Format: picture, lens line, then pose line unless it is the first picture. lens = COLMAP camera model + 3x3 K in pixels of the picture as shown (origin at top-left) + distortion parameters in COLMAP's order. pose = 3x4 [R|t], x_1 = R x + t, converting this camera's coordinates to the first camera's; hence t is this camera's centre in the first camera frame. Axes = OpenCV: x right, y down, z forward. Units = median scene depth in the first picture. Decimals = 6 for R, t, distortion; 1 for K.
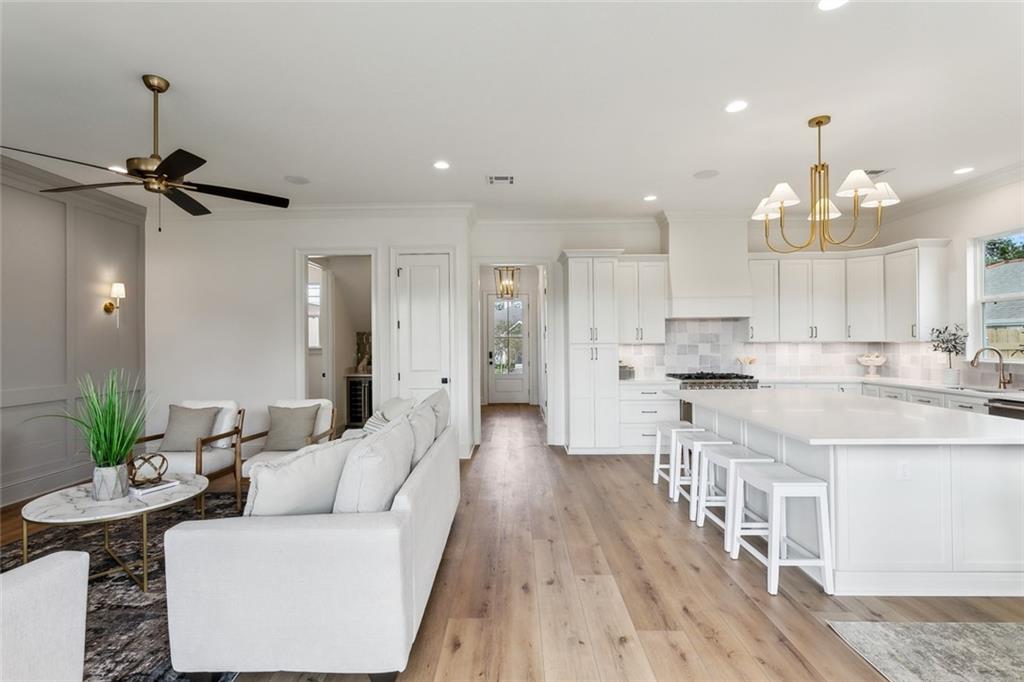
lens RADIAL K [[484.2, 0, 507.8], [0, 484.2, 339.6], [0, 0, 1]] dist [0.002618, 0.000848]
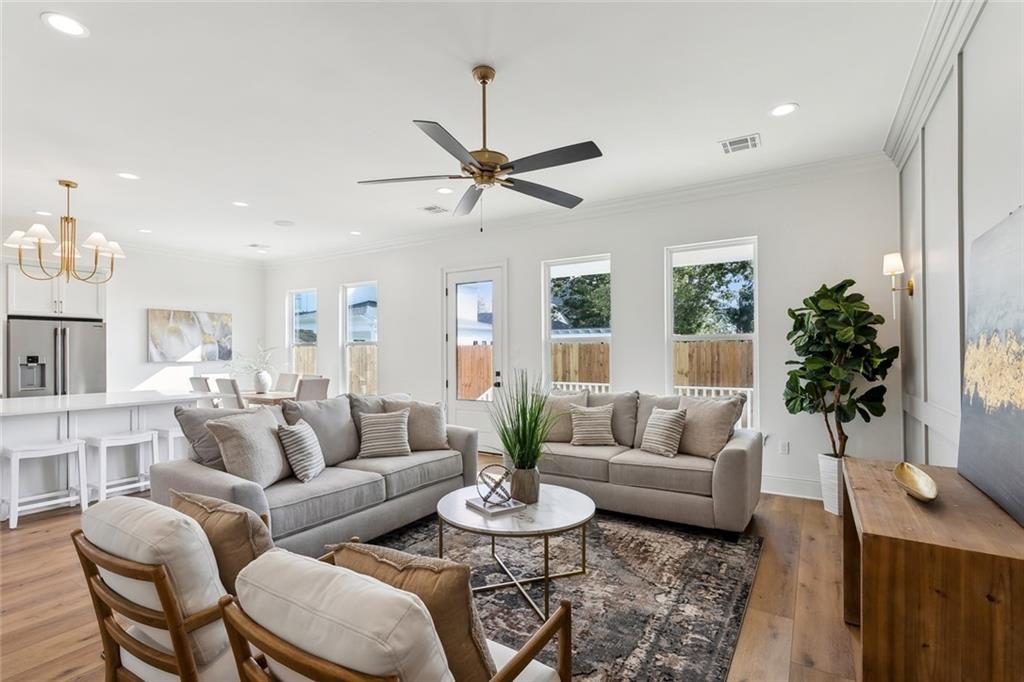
lens RADIAL K [[490.4, 0, 513.5], [0, 490.4, 350.1], [0, 0, 1]] dist [-0.000228, 0.000195]
pose [[-0.858367, 0.015763, 0.512794, -0.665514], [0.012151, 0.999872, -0.010396, 0.018865], [-0.512893, -0.002693, -0.858449, 0.944422]]
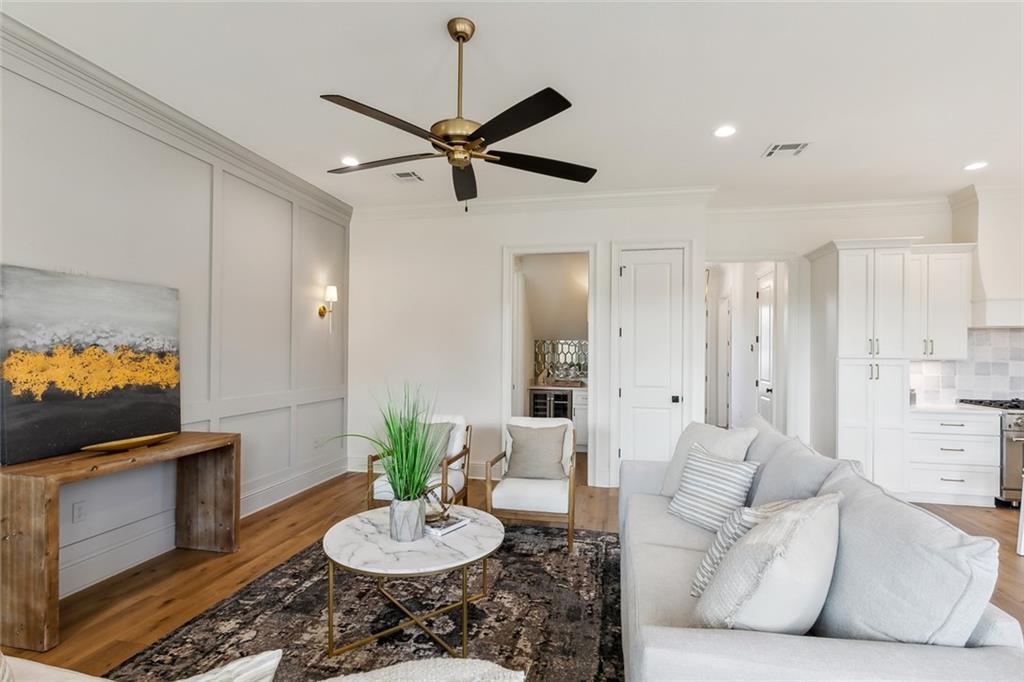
lens RADIAL K [[490.4, 0, 513.5], [0, 490.4, 350.1], [0, 0, 1]] dist [-0.000228, 0.000195]
pose [[0.981667, 0.016094, -0.189925, -0.249961], [-0.016162, 0.999869, 0.001190, 0.002899], [0.189919, 0.001901, 0.981798, 0.111678]]
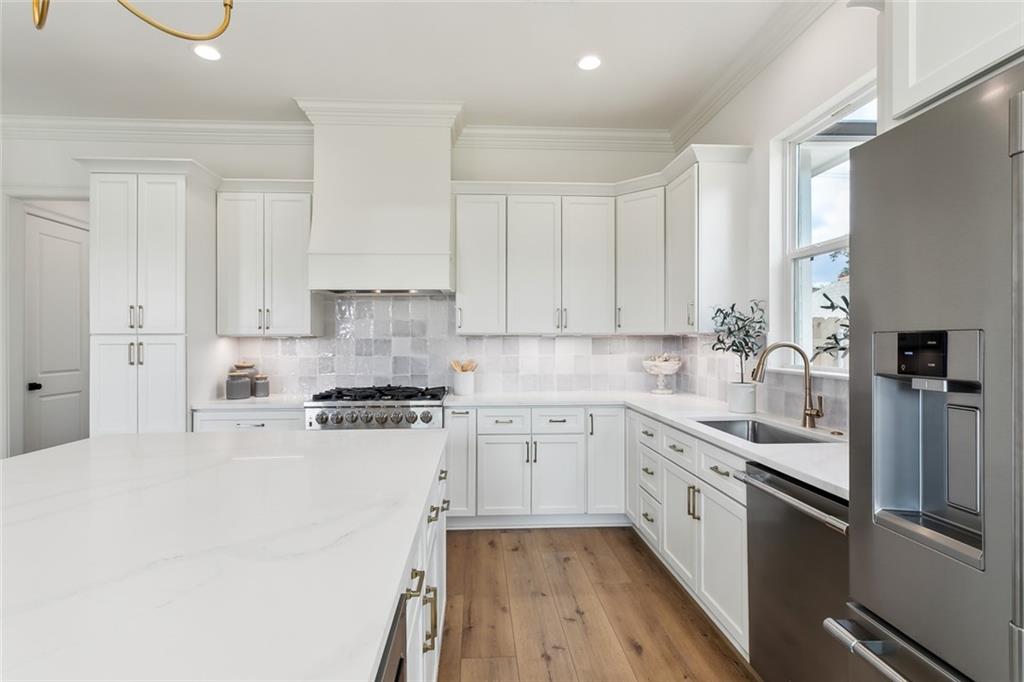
lens RADIAL K [[487.0, 0, 508.9], [0, 487.0, 338.8], [0, 0, 1]] dist [-0.000294, -0.000028]
pose [[0.997018, 0.005546, 0.076974, 0.554243], [-0.005346, 0.999982, -0.002798, 0.012302], [-0.076988, 0.002378, 0.997029, 0.437279]]
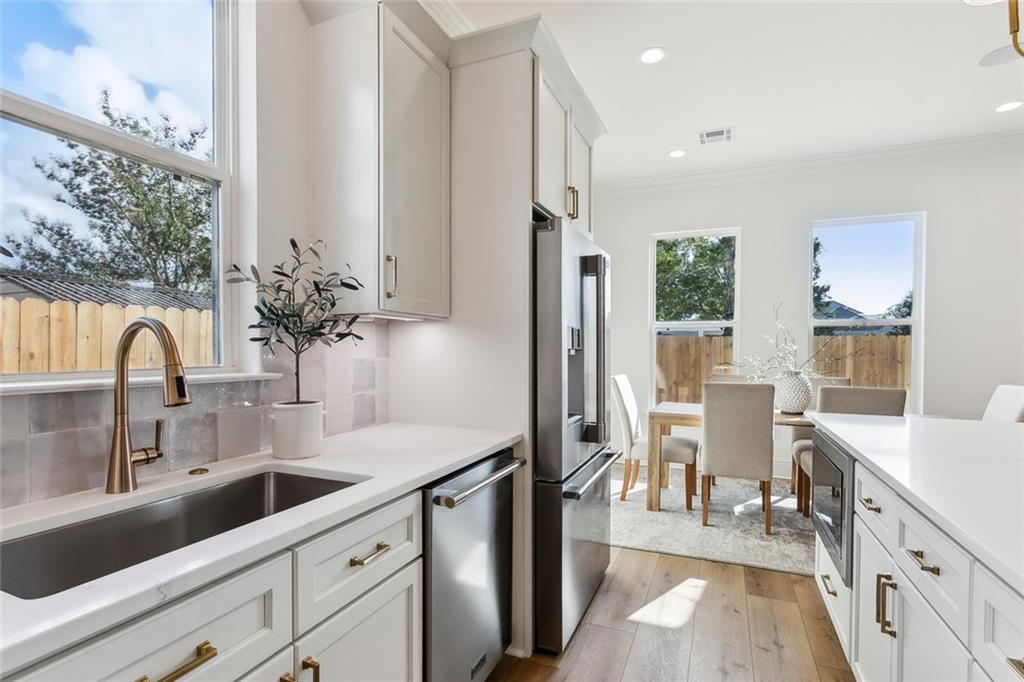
lens RADIAL K [[508.0, 0, 512.0], [0, 508.0, 341.0], [0, 0, 1]] dist [-0.000892, -0.000286]
pose [[-0.925562, 0.009562, 0.378474, 0.599264], [0.004570, 0.999890, -0.014086, 0.024054], [-0.378568, -0.011308, -0.925505, 0.951299]]
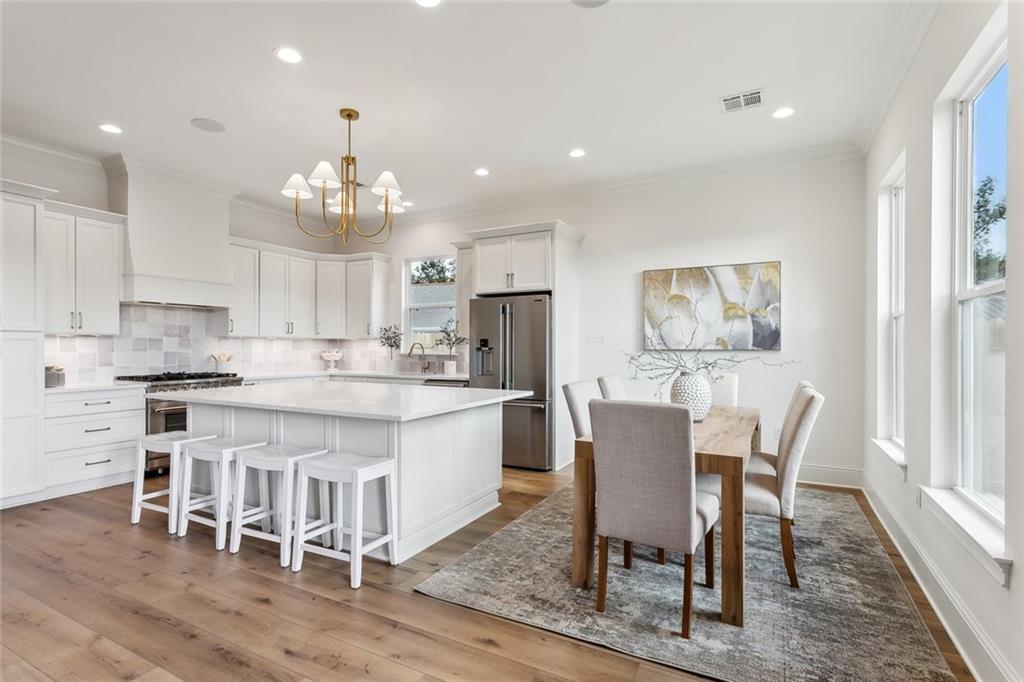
lens RADIAL K [[495.1, 0, 503.3], [0, 495.1, 347.0], [0, 0, 1]] dist [0.000881, 0.000445]
pose [[0.461770, 0.007456, 0.886969, -0.081737], [-0.007930, 0.999959, -0.004277, 0.026585], [-0.886964, -0.005059, 0.461810, 0.138608]]
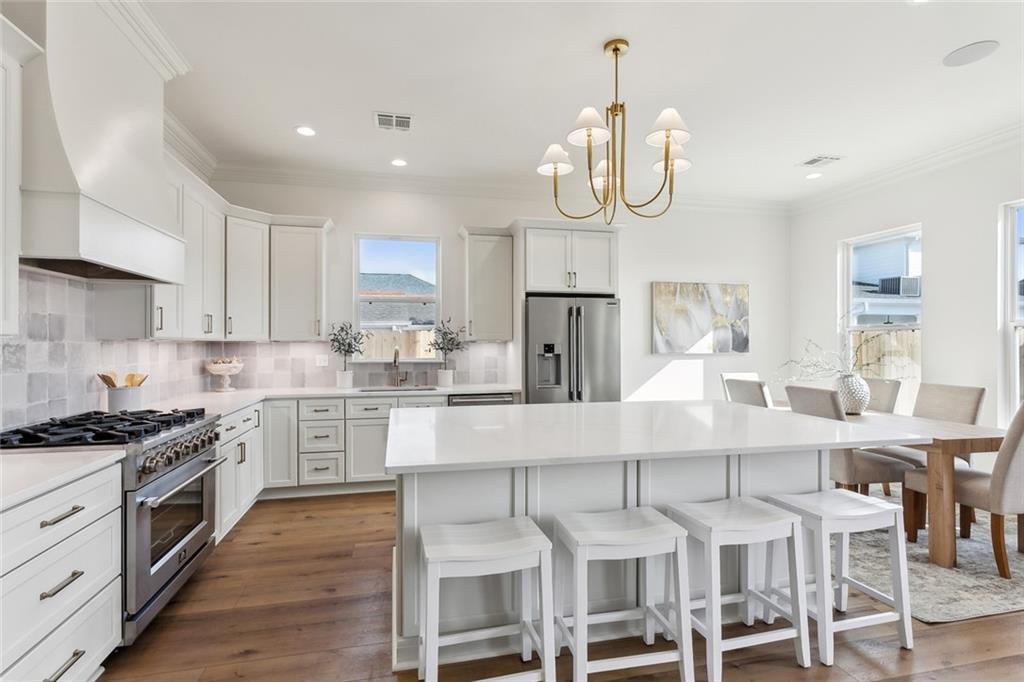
lens RADIAL K [[487.0, 0, 501.1], [0, 487.0, 343.0], [0, 0, 1]] dist [-0.002704, -0.000068]
pose [[-0.232979, 0.008931, 0.972441, -0.034773], [-0.000490, 0.999957, -0.009301, 0.014169], [-0.972482, -0.002643, -0.232965, 0.840211]]
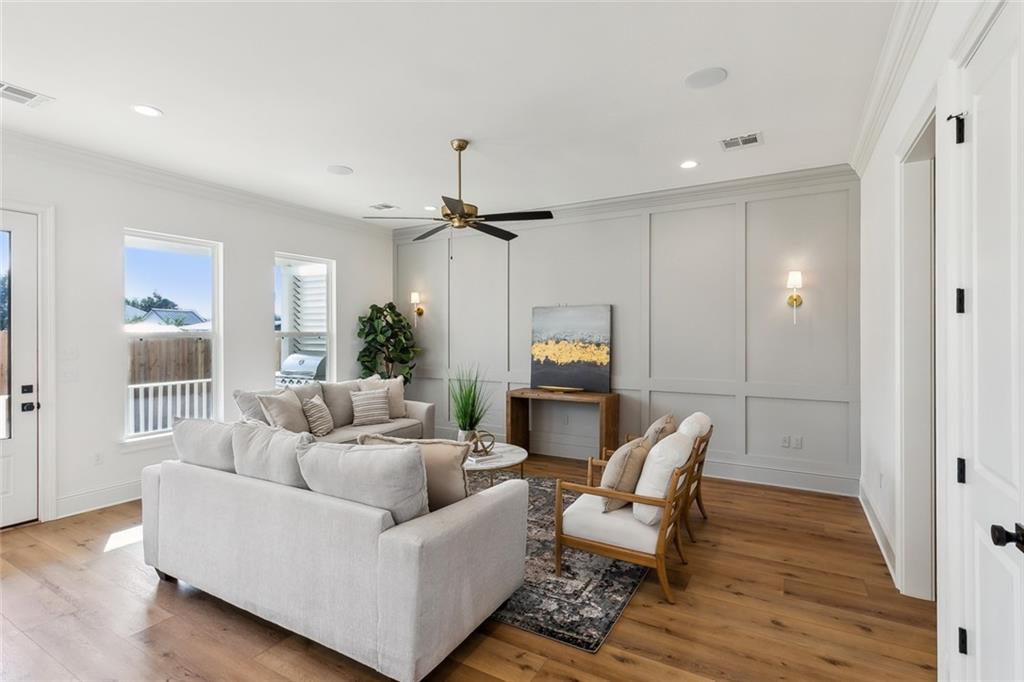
lens RADIAL K [[492.7, 0, 511.1], [0, 492.7, 333.7], [0, 0, 1]] dist [-0.000568, 0.000034]
pose [[-0.480742, 0.009850, -0.876806, 0.193128], [0.005730, 0.999951, 0.008092, -0.015863], [0.876843, -0.001134, -0.480775, 0.921448]]
